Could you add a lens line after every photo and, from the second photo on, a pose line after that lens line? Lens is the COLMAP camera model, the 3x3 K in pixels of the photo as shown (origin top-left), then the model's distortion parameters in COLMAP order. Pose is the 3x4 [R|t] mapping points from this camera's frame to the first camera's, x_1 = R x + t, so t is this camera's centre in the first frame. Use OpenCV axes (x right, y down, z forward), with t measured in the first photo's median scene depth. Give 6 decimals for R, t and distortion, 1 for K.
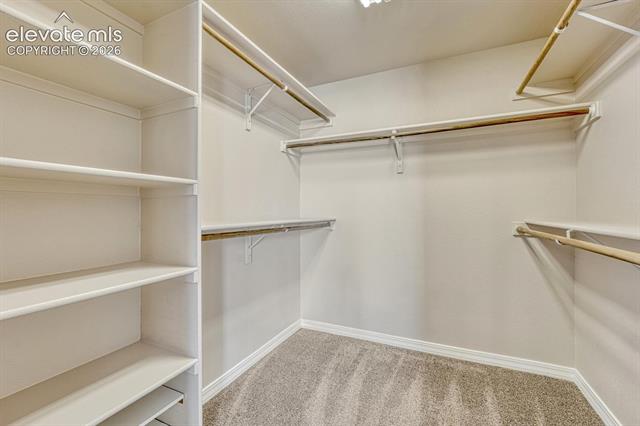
lens RADIAL K [[273.9, 0, 321.3], [0, 273.9, 211.3], [0, 0, 1]] dist [-0.013333, 0.002407]
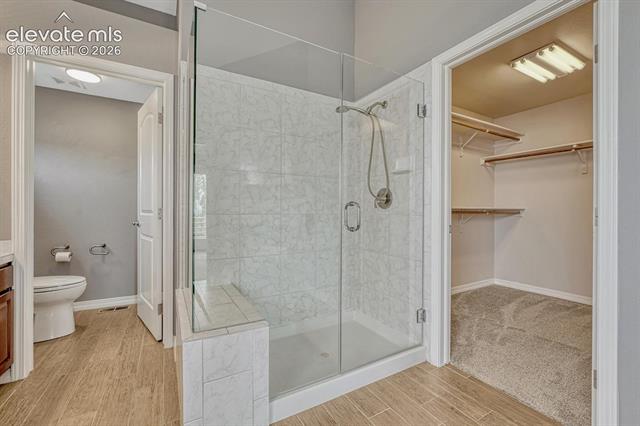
lens RADIAL K [[273.9, 0, 316.4], [0, 273.9, 211.3], [0, 0, 1]] dist [-0.013333, 0.002407]
pose [[0.813655, 0.004497, -0.581331, -0.006185], [-0.003855, 0.999990, 0.002341, 0.044899], [0.581336, 0.000336, 0.813664, -0.817040]]
